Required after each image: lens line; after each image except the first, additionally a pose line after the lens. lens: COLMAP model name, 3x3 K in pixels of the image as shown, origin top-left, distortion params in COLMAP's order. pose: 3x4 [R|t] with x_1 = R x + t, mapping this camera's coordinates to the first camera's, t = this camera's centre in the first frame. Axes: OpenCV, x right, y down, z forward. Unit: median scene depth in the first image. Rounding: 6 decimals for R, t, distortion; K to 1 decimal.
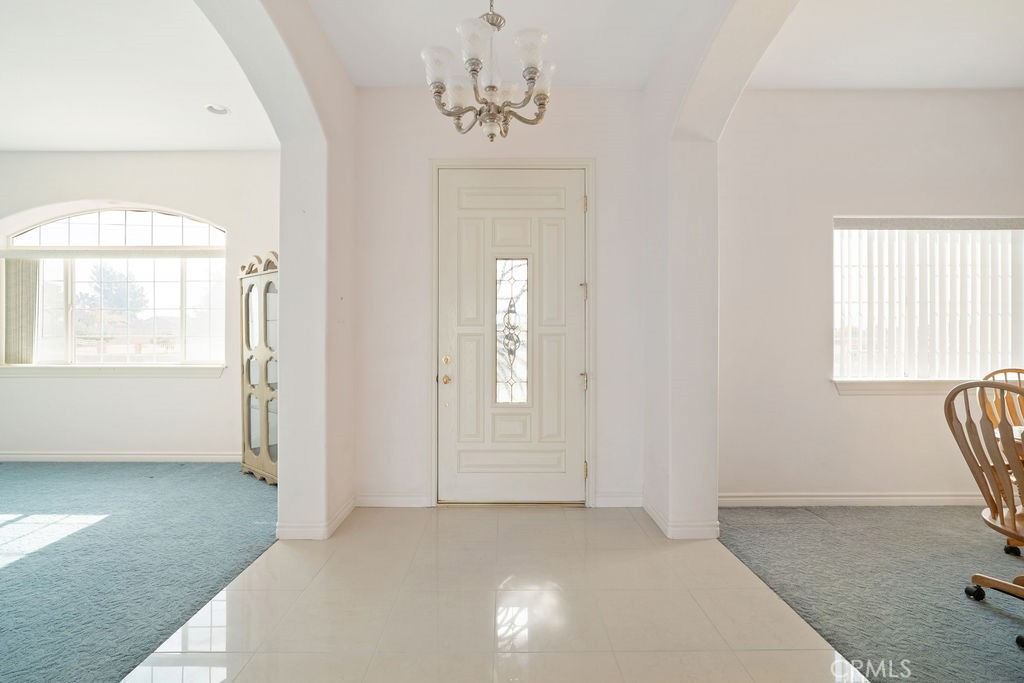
lens RADIAL K [[477.8, 0, 508.1], [0, 477.8, 344.6], [0, 0, 1]] dist [-0.005525, -0.002205]
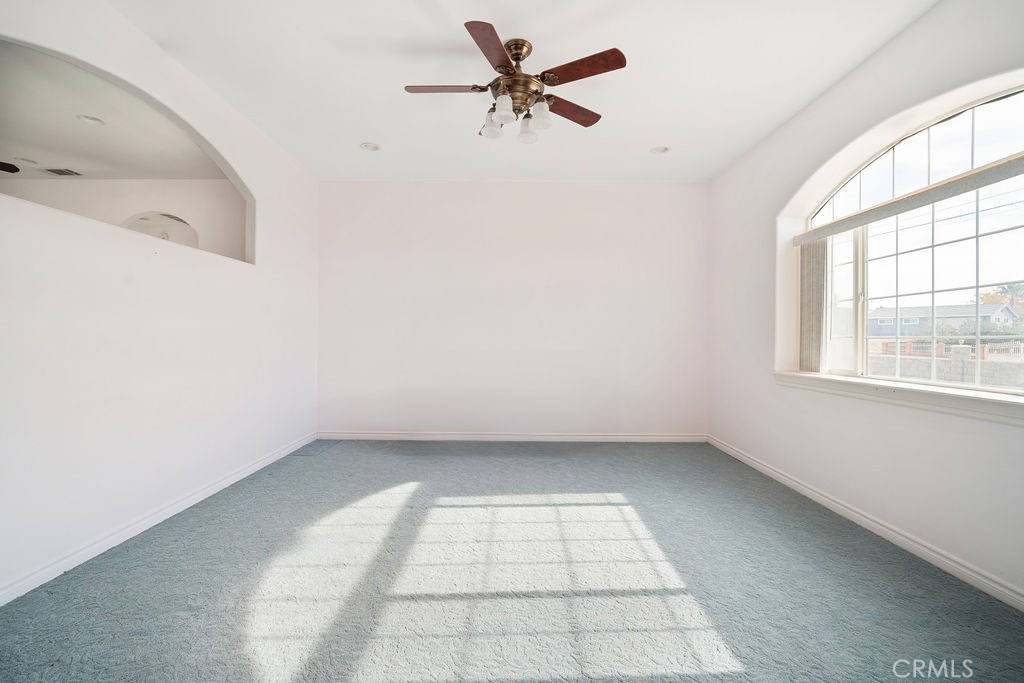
lens RADIAL K [[477.8, 0, 508.5], [0, 477.8, 343.2], [0, 0, 1]] dist [-0.005525, -0.002205]
pose [[-0.014803, 0.010812, -0.999832, -0.199915], [-0.014866, 0.999829, 0.011032, -0.009341], [0.999780, 0.015026, -0.014640, 0.487255]]
